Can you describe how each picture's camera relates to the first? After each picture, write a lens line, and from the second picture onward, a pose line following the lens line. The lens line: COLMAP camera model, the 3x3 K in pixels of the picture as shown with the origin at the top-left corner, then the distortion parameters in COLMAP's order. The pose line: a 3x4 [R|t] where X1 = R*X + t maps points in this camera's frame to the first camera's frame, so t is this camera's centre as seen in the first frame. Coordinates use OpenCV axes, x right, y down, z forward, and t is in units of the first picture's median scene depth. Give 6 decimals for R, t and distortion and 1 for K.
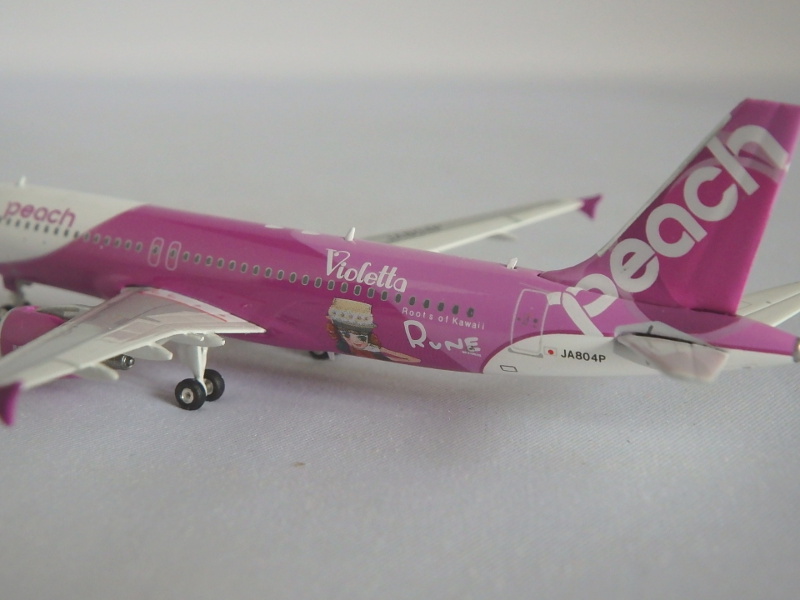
lens RADIAL K [[1398.0, 0, 397.2], [0, 1398.0, 362.0], [0, 0, 1]] dist [-0.221160, 0.000000]
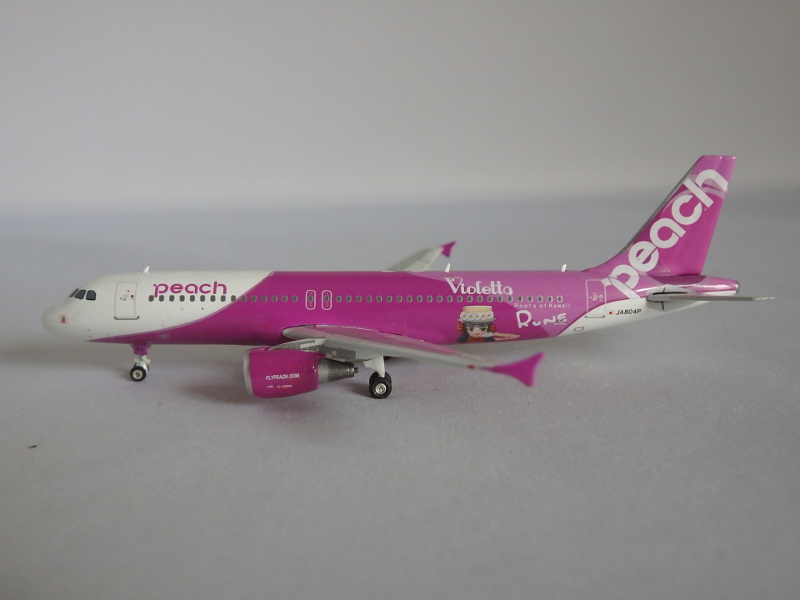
lens RADIAL K [[903.9, 0, 399.0], [0, 903.9, 297.3], [0, 0, 1]] dist [-0.088851, 0.000000]
pose [[0.836807, -0.136002, 0.530338, -0.666182], [0.192067, 0.980017, -0.051739, -0.018214], [-0.512703, 0.145156, 0.846206, 0.187733]]
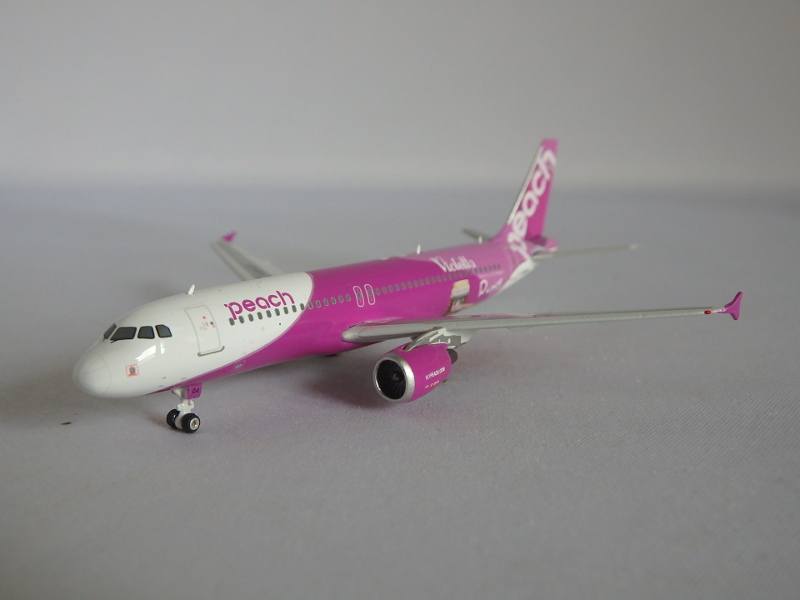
lens RADIAL K [[903.9, 0, 399.4], [0, 903.9, 300.5], [0, 0, 1]] dist [-0.088851, 0.000000]
pose [[0.104442, -0.230447, 0.967464, -1.146465], [0.279693, 0.940328, 0.193790, -0.264071], [-0.954392, 0.250353, 0.162665, 0.927036]]
